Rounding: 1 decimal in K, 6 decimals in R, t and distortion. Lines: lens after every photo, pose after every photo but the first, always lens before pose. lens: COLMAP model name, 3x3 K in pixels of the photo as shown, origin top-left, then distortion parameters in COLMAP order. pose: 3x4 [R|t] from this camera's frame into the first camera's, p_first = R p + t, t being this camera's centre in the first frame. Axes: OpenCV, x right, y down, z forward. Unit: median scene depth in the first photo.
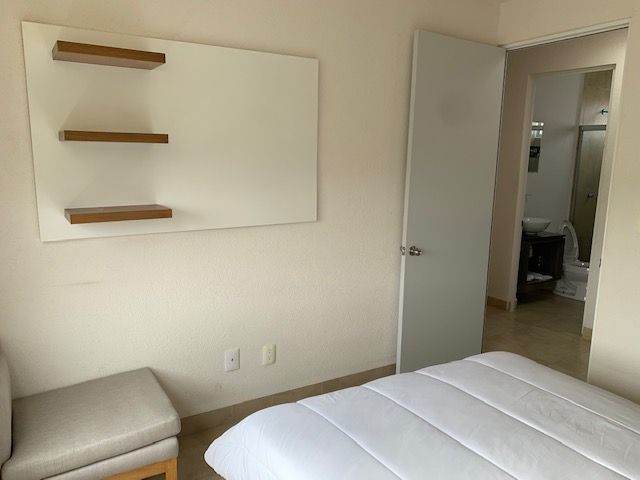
lens RADIAL K [[495.8, 0, 315.3], [0, 495.8, 232.1], [0, 0, 1]] dist [0.051074, -0.058377]
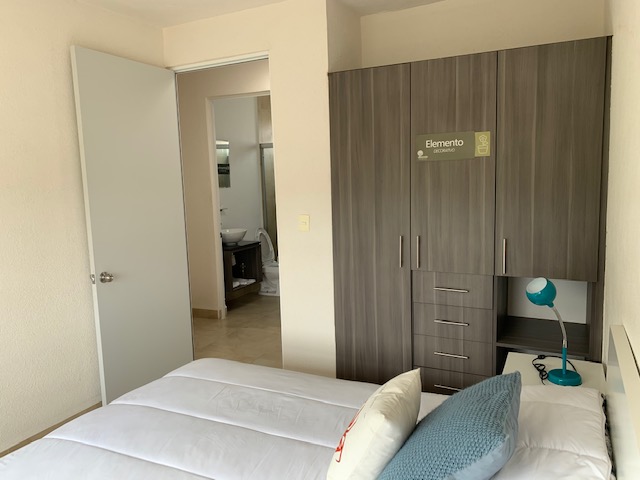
lens RADIAL K [[495.8, 0, 319.5], [0, 495.8, 233.6], [0, 0, 1]] dist [0.051074, -0.058377]
pose [[0.845889, -0.117467, 0.520262, 0.057357], [0.137224, 0.990540, 0.000537, 0.010909], [-0.515403, 0.070938, 0.854006, -0.024354]]
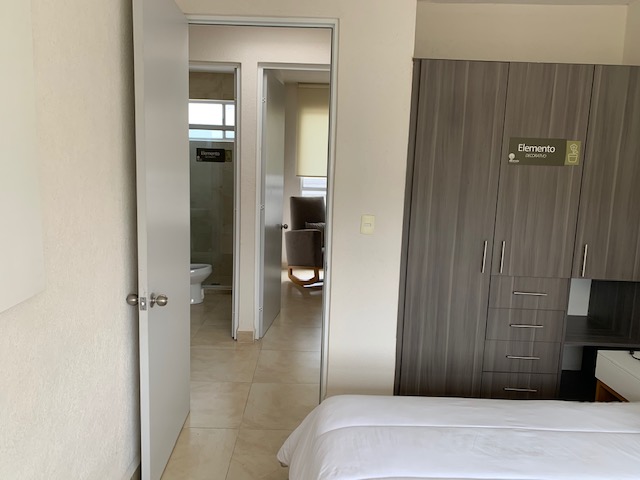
lens RADIAL K [[495.8, 0, 313.8], [0, 495.8, 234.7], [0, 0, 1]] dist [0.051074, -0.058377]
pose [[0.513503, -0.125448, 0.848868, -0.238479], [0.111259, 0.990639, 0.079096, -0.075014], [-0.850844, 0.053828, 0.522653, 0.460006]]
